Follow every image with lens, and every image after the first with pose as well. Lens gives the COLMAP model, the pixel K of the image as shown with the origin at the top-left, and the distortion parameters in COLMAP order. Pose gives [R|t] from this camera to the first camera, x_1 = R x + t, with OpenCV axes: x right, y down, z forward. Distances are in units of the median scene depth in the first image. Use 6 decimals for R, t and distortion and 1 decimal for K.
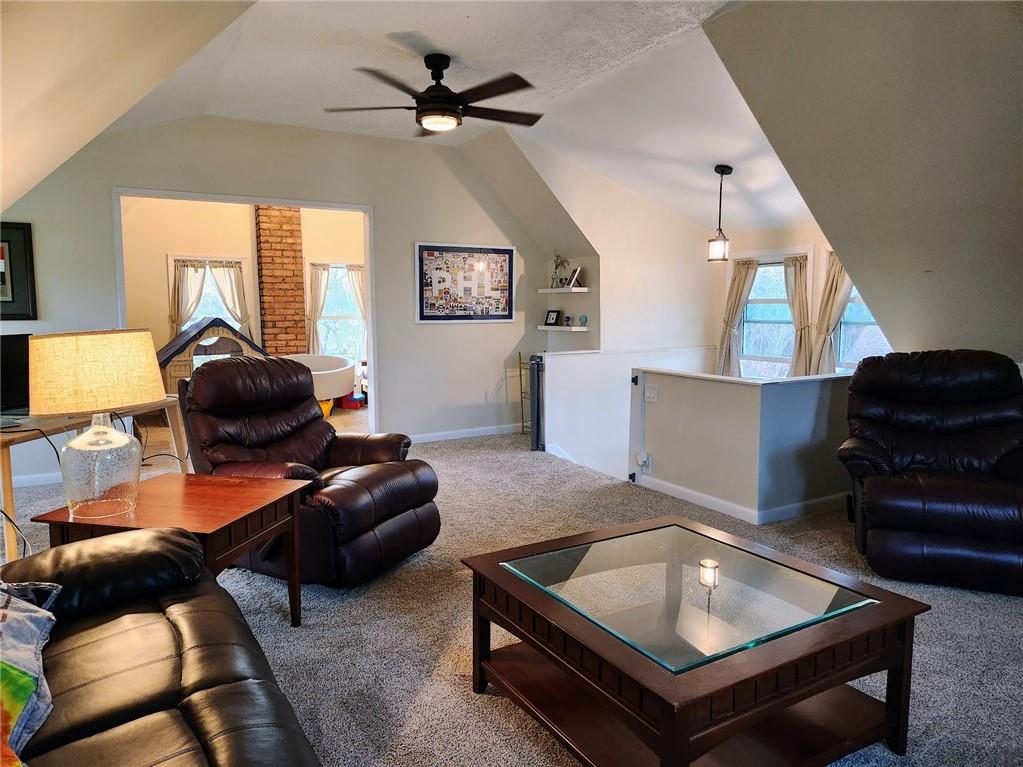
lens RADIAL K [[683.5, 0, 515.6], [0, 683.5, 379.0], [0, 0, 1]] dist [0.024310, -0.008598]
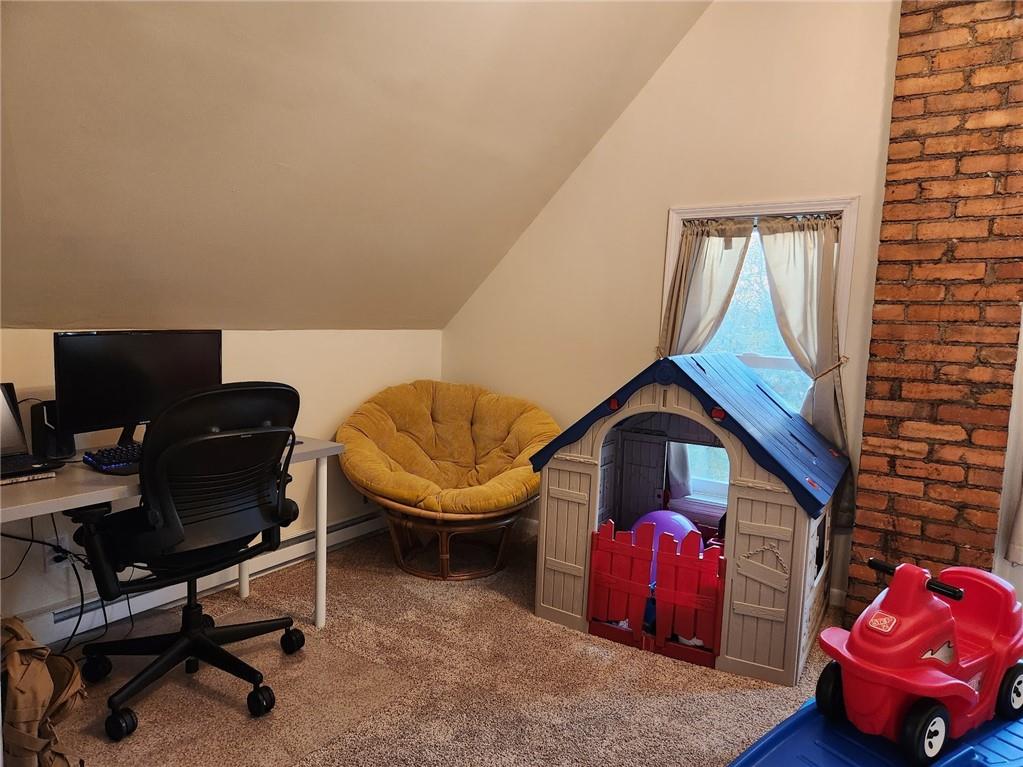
lens RADIAL K [[683.5, 0, 513.9], [0, 683.5, 393.4], [0, 0, 1]] dist [0.024310, -0.008598]
pose [[0.441235, 0.106828, -0.891010, -0.168334], [-0.135525, 0.989434, 0.051516, -0.084686], [0.887099, 0.098024, 0.451051, 0.836551]]
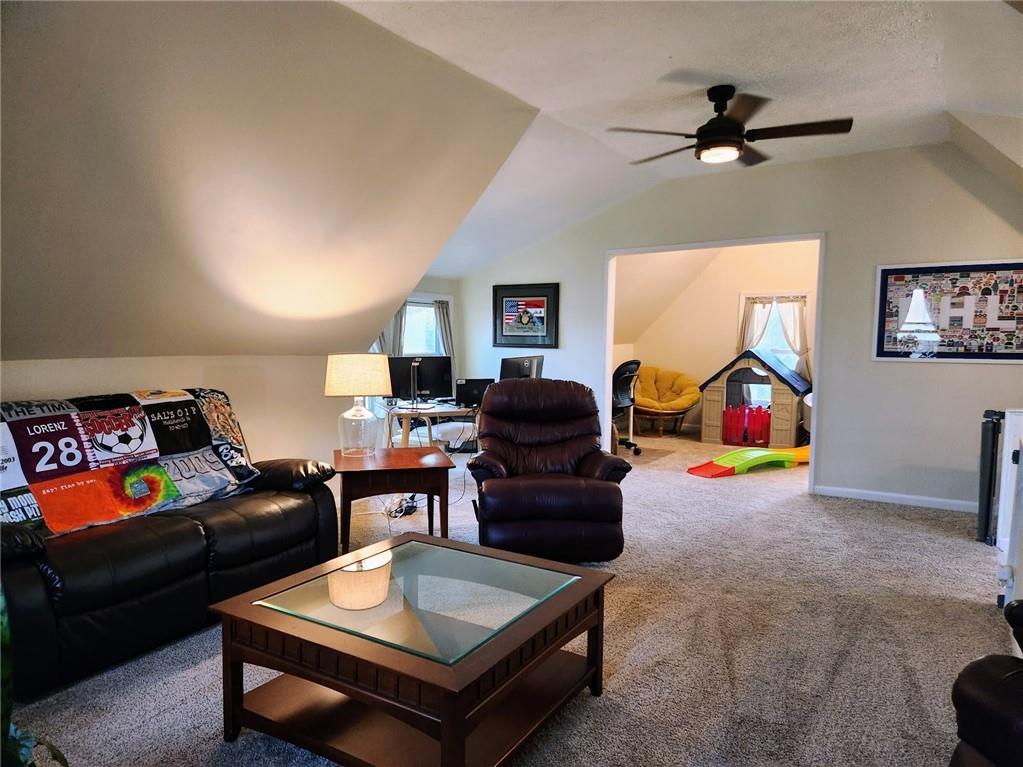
lens RADIAL K [[683.5, 0, 502.8], [0, 683.5, 404.9], [0, 0, 1]] dist [0.024310, -0.008598]
pose [[0.427064, 0.093864, -0.899336, 0.413947], [-0.100458, 0.993366, 0.055974, -0.025961], [0.898624, 0.066441, 0.433660, 0.199218]]
